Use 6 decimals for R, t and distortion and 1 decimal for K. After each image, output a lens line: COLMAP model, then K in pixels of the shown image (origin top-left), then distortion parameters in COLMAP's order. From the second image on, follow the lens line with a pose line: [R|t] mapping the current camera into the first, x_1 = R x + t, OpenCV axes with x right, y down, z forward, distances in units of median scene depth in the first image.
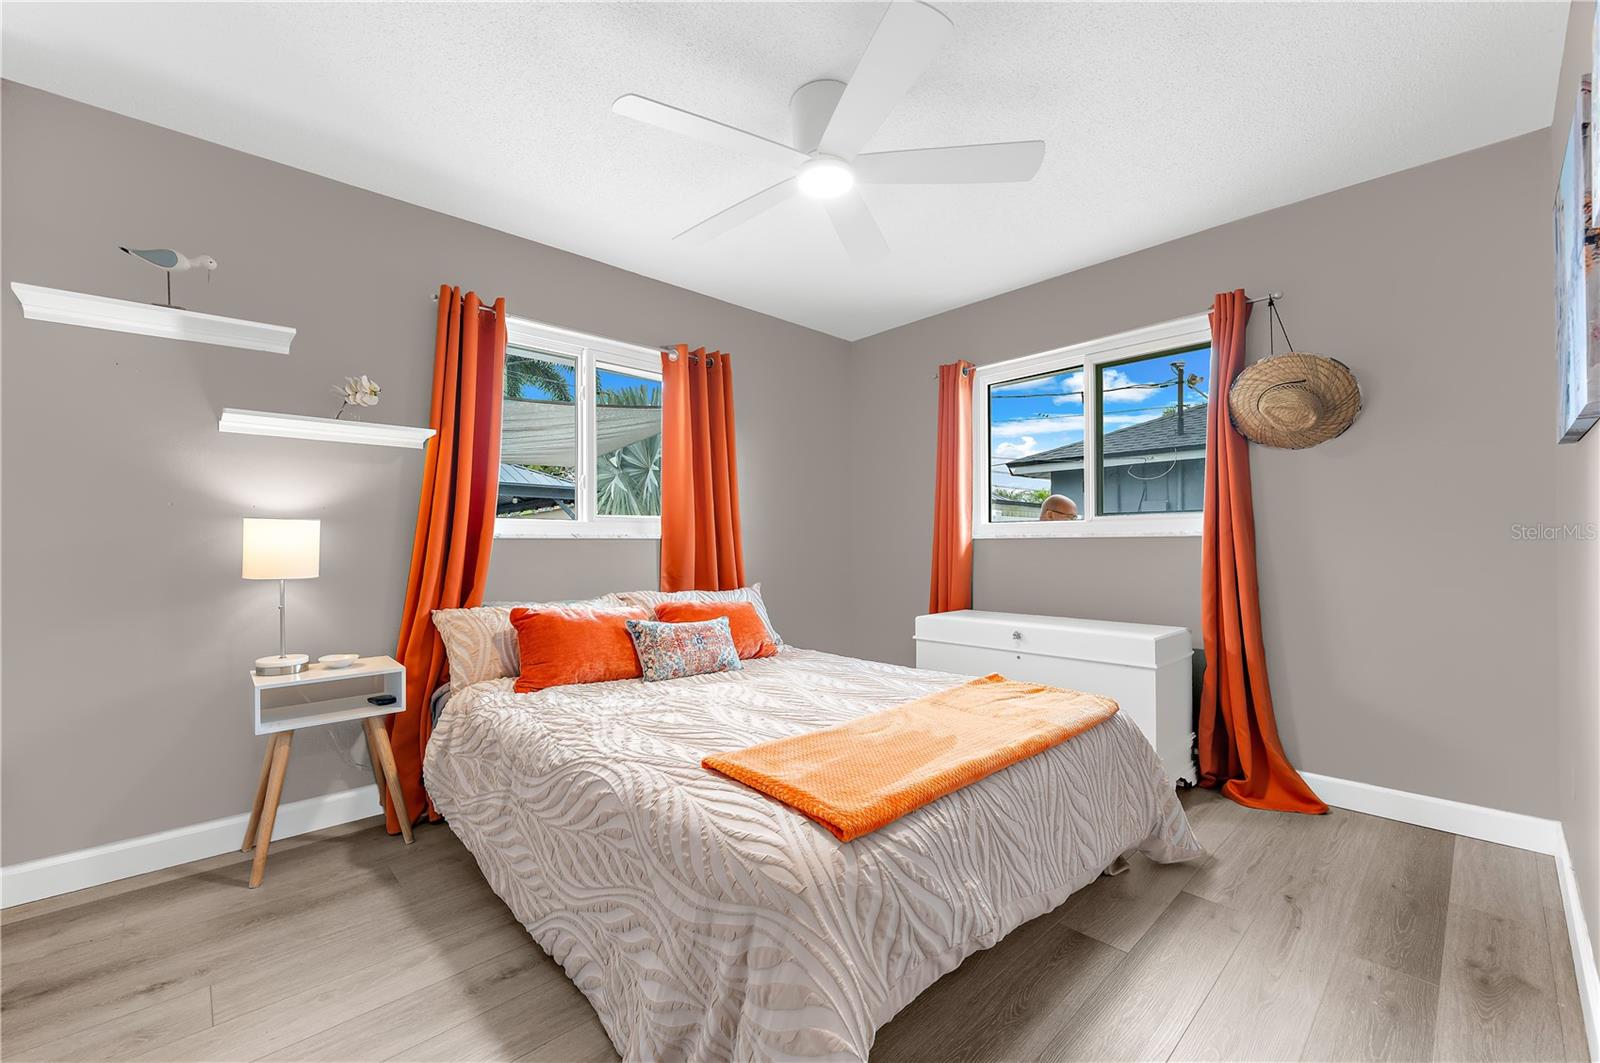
lens RADIAL K [[650.1, 0, 795.3], [0, 650.1, 538.0], [0, 0, 1]] dist [0.009039, -0.002656]
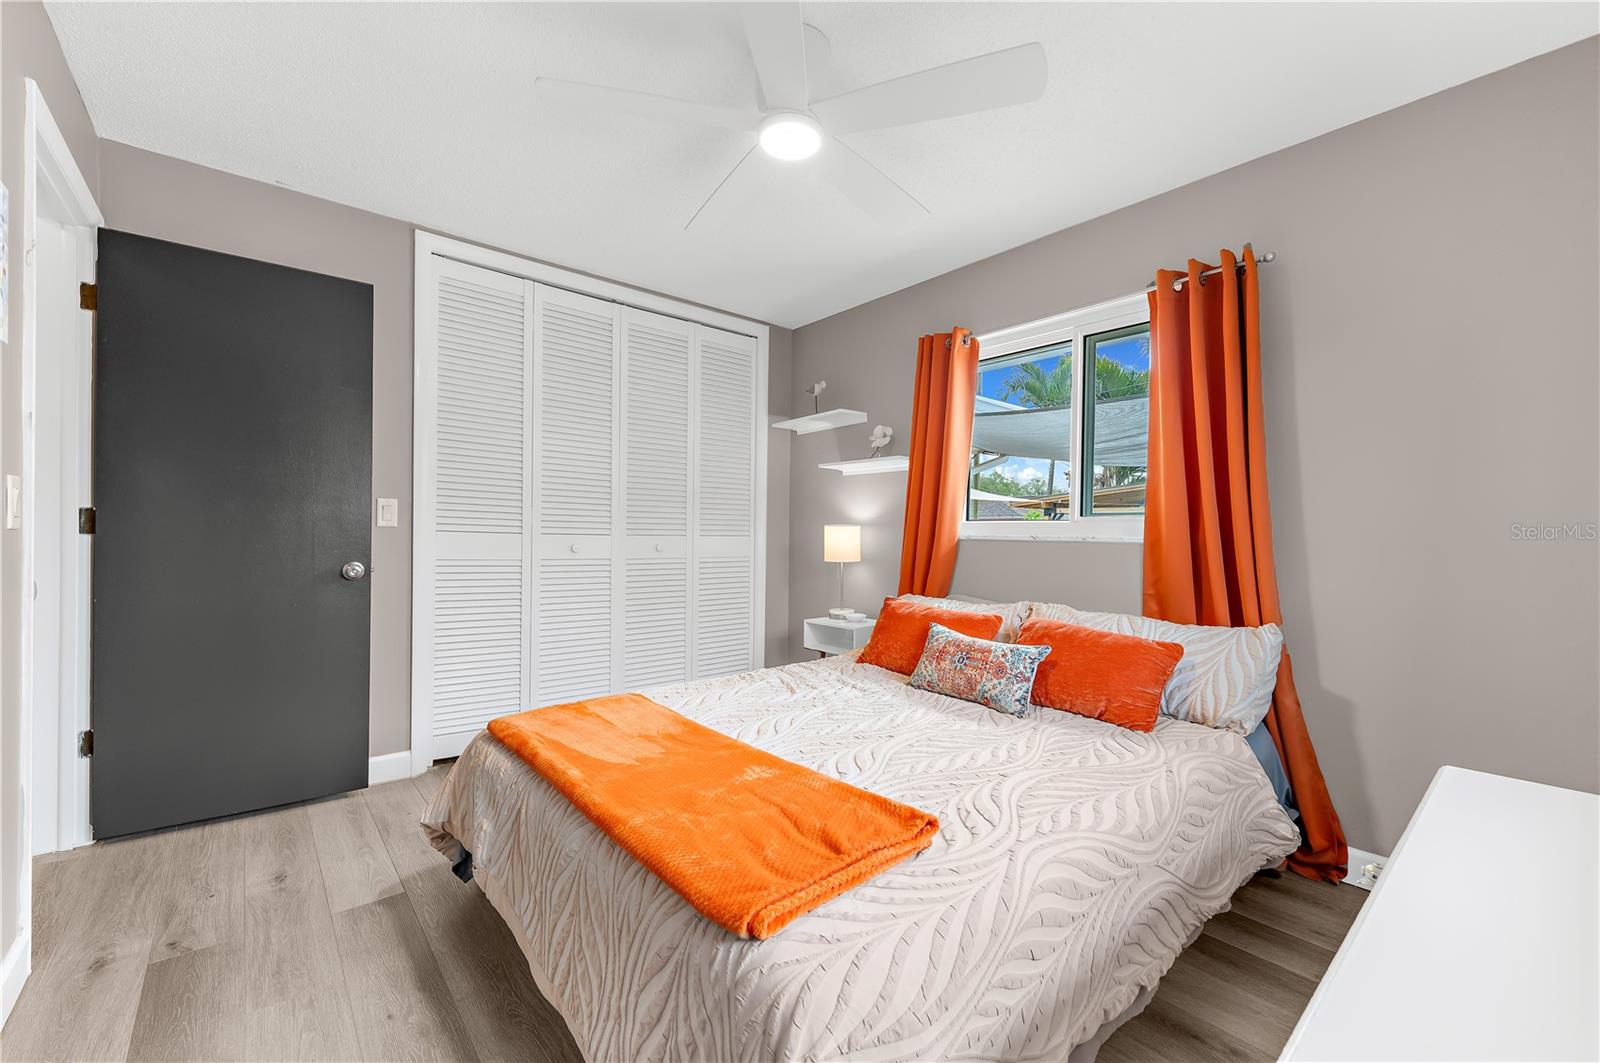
lens RADIAL K [[650.1, 0, 795.3], [0, 650.1, 538.0], [0, 0, 1]] dist [0.009039, -0.002656]
pose [[-0.052983, 0.007436, -0.998568, 0.718901], [-0.009970, 0.999918, 0.007975, -0.008488], [0.998546, 0.010378, -0.052905, 0.813323]]
